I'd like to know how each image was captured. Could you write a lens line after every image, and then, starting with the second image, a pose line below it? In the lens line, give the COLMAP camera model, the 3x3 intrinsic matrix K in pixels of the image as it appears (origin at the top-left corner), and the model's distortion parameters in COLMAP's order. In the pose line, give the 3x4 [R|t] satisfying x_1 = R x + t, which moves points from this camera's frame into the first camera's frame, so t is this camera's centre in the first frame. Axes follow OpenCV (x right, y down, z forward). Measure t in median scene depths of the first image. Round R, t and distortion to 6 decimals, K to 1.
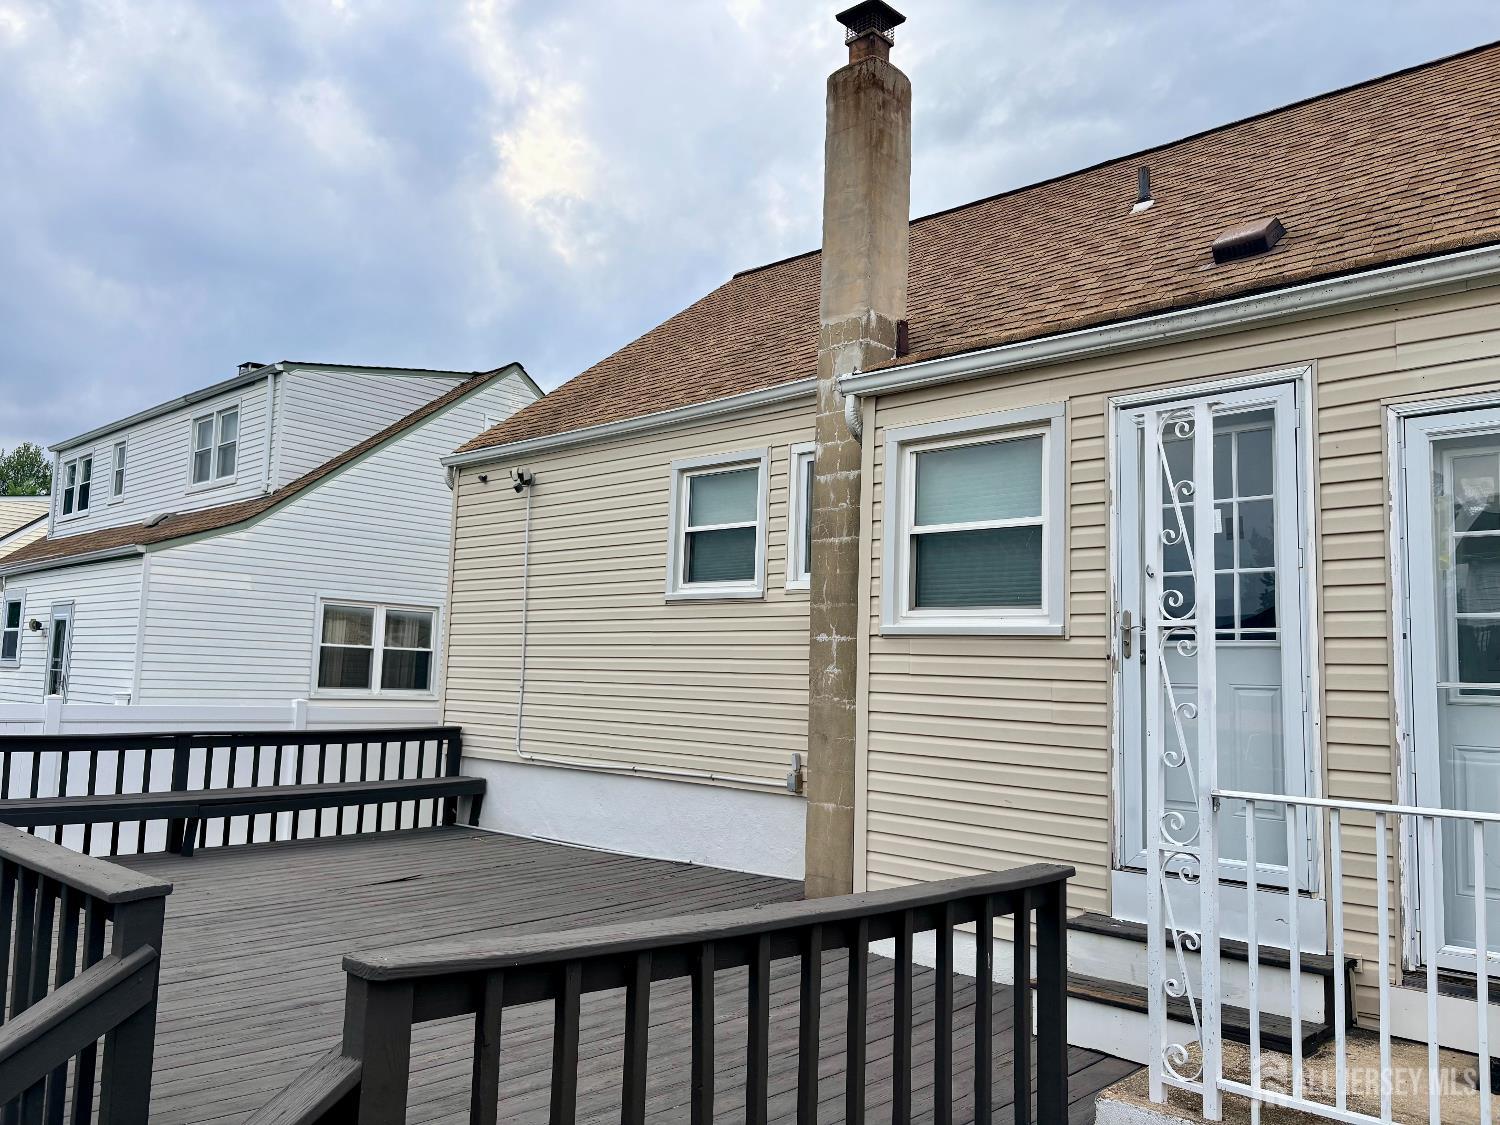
lens RADIAL K [[1118.6, 0, 747.4], [0, 1118.6, 569.2], [0, 0, 1]] dist [0.045253, -0.024755]
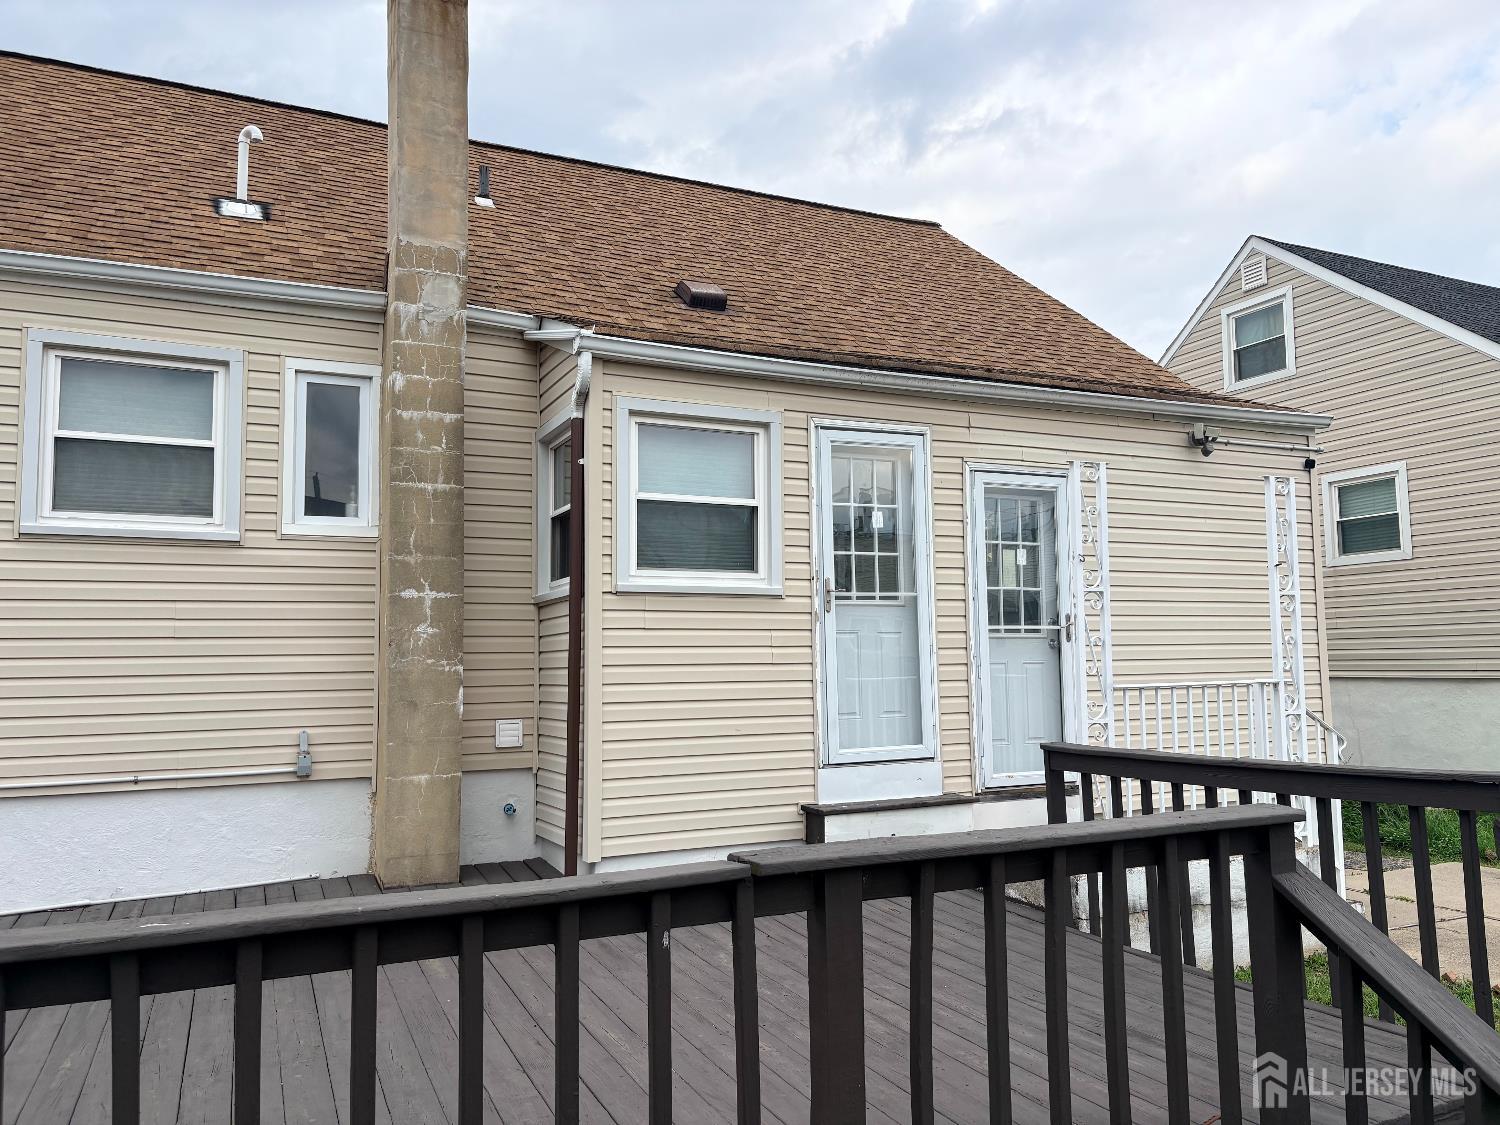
lens RADIAL K [[1118.6, 0, 776.7], [0, 1118.6, 560.5], [0, 0, 1]] dist [0.045253, -0.024755]
pose [[0.352642, 0.046482, 0.934603, -0.584516], [-0.066089, 0.997509, -0.024674, 0.033025], [-0.933422, -0.053066, 0.354835, 0.356669]]
